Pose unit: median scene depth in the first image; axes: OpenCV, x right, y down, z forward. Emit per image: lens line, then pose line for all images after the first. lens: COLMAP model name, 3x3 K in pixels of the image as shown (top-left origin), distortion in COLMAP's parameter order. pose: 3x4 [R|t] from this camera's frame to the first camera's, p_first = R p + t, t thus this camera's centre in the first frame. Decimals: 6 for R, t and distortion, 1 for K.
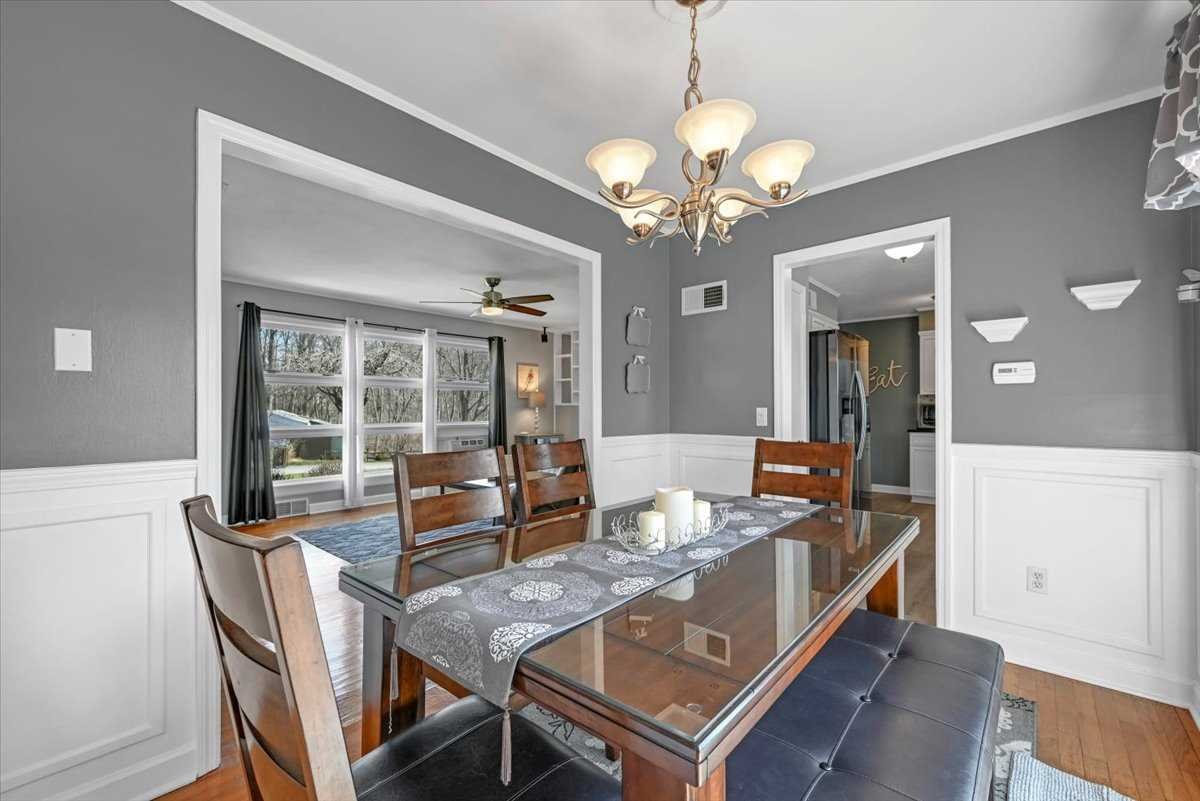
lens RADIAL K [[495.3, 0, 604.5], [0, 495.3, 406.9], [0, 0, 1]] dist [0.000496, 0.000511]
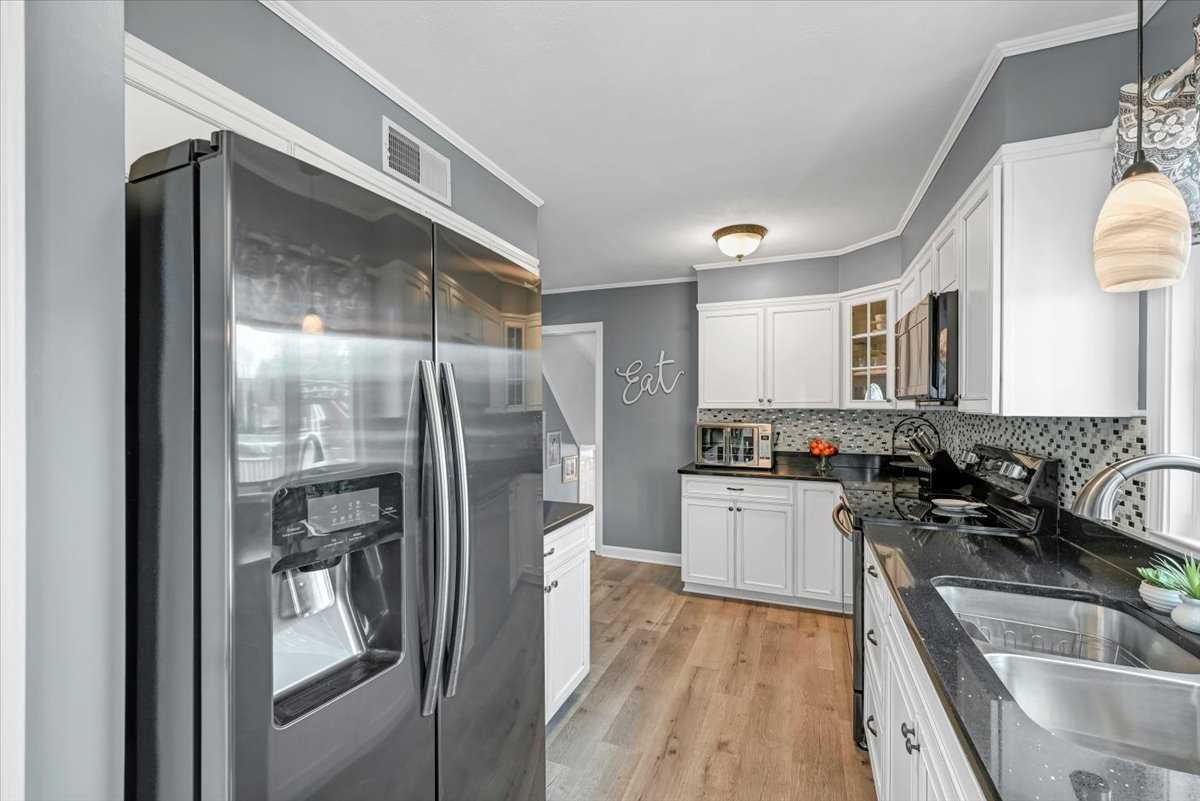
lens RADIAL K [[495.3, 0, 604.5], [0, 495.3, 406.9], [0, 0, 1]] dist [0.000496, 0.000511]
pose [[0.945954, -0.002396, 0.324292, 0.330608], [-0.000567, 0.999959, 0.009043, -0.032137], [-0.324300, -0.008738, 0.945914, 0.463786]]
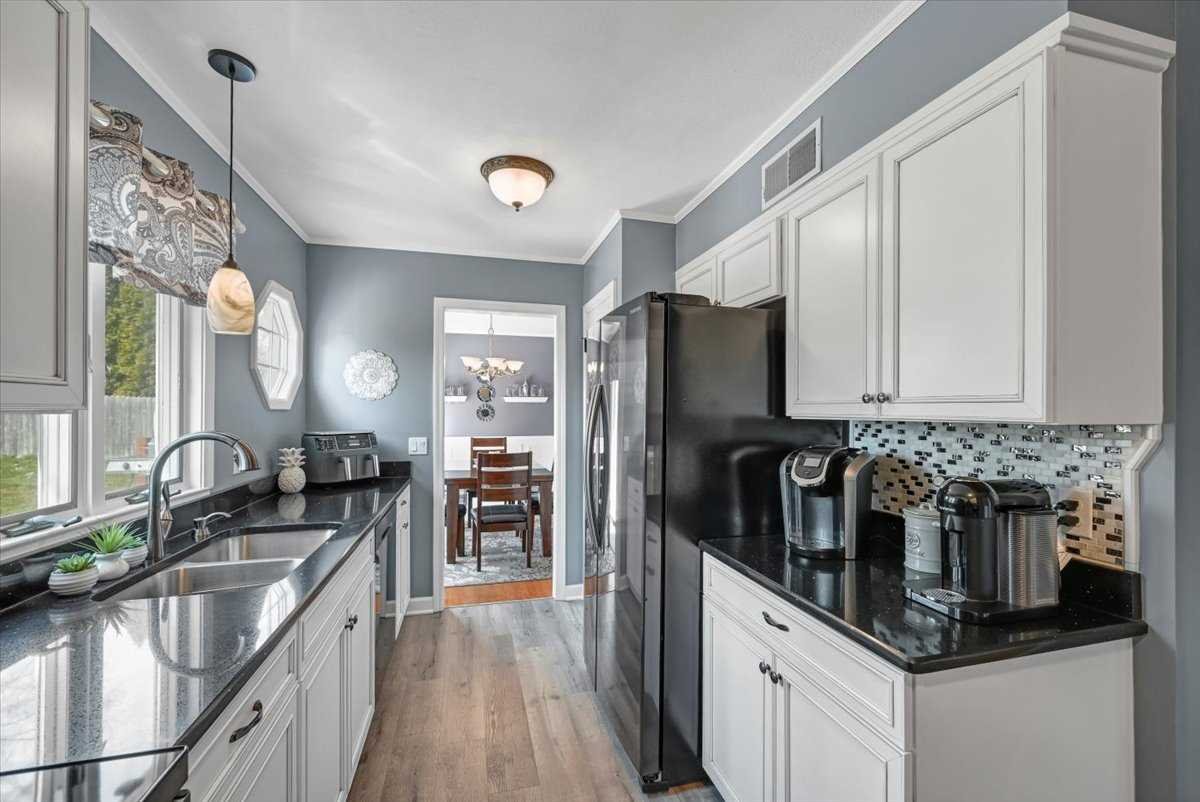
lens RADIAL K [[491.2, 0, 597.1], [0, 491.2, 405.9], [0, 0, 1]] dist [-0.000294, 0.000030]
pose [[-0.574128, -0.010321, -0.818700, 0.607875], [0.001634, 0.999904, -0.013751, -0.025945], [0.818764, -0.009233, -0.574056, 0.824911]]
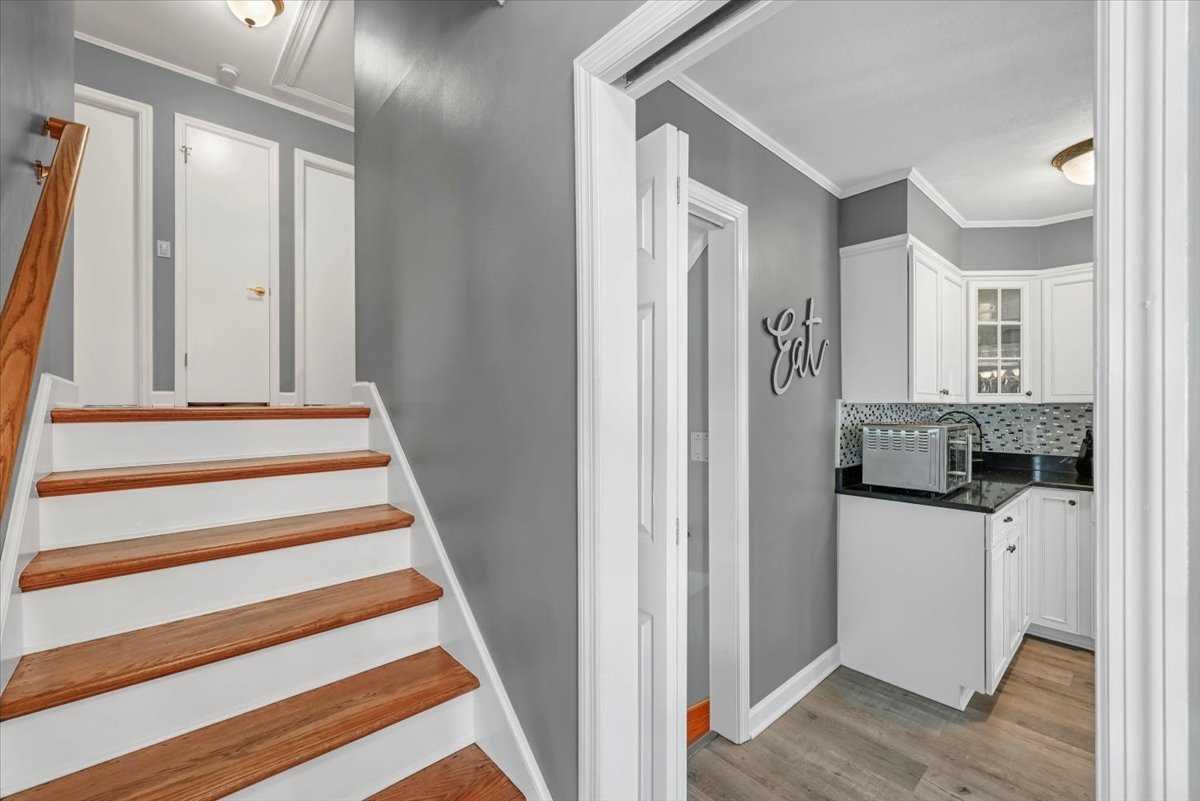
lens RADIAL K [[491.2, 0, 597.1], [0, 491.2, 405.4], [0, 0, 1]] dist [-0.000294, 0.000030]
pose [[0.131476, -0.003283, 0.991314, 0.238343], [-0.004030, 0.999984, 0.003846, -0.023403], [-0.991311, -0.004501, 0.131461, 1.172180]]
